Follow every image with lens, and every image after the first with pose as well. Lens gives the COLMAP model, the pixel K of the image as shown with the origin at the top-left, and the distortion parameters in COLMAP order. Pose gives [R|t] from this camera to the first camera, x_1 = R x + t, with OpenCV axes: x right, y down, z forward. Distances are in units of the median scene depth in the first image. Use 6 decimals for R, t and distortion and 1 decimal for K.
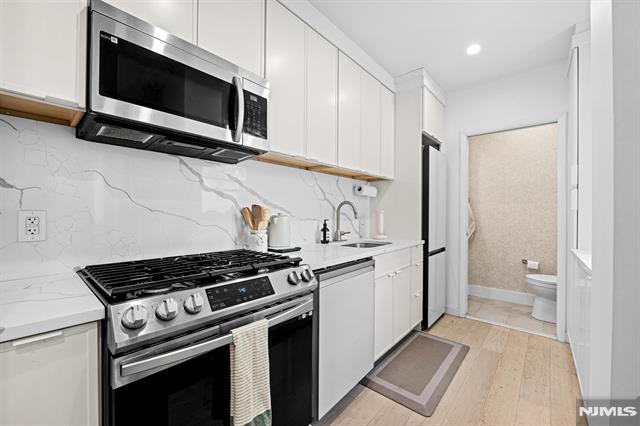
lens RADIAL K [[259.9, 0, 322.7], [0, 259.9, 212.5], [0, 0, 1]] dist [-0.009818, -0.000353]
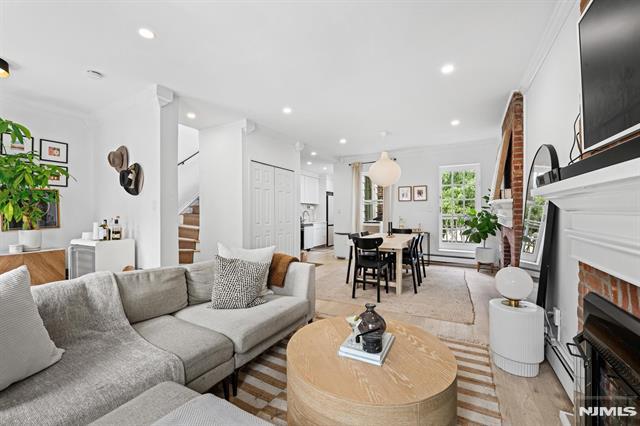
lens RADIAL K [[259.9, 0, 320.4], [0, 259.9, 211.3], [0, 0, 1]] dist [-0.009818, -0.000353]
pose [[0.976865, -0.004232, 0.213816, -0.509159], [0.003633, 0.999988, 0.003194, -0.054475], [-0.213827, -0.002344, 0.976869, -2.713646]]
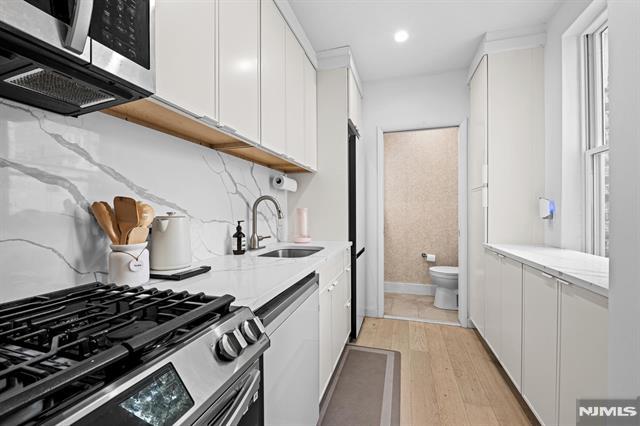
lens RADIAL K [[259.9, 0, 319.9], [0, 259.9, 213.9], [0, 0, 1]] dist [-0.009818, -0.000353]
pose [[0.912856, -0.012120, 0.408102, -0.074944], [0.008270, 0.999903, 0.011197, 0.001911], [-0.408198, -0.006846, 0.912868, 0.246185]]
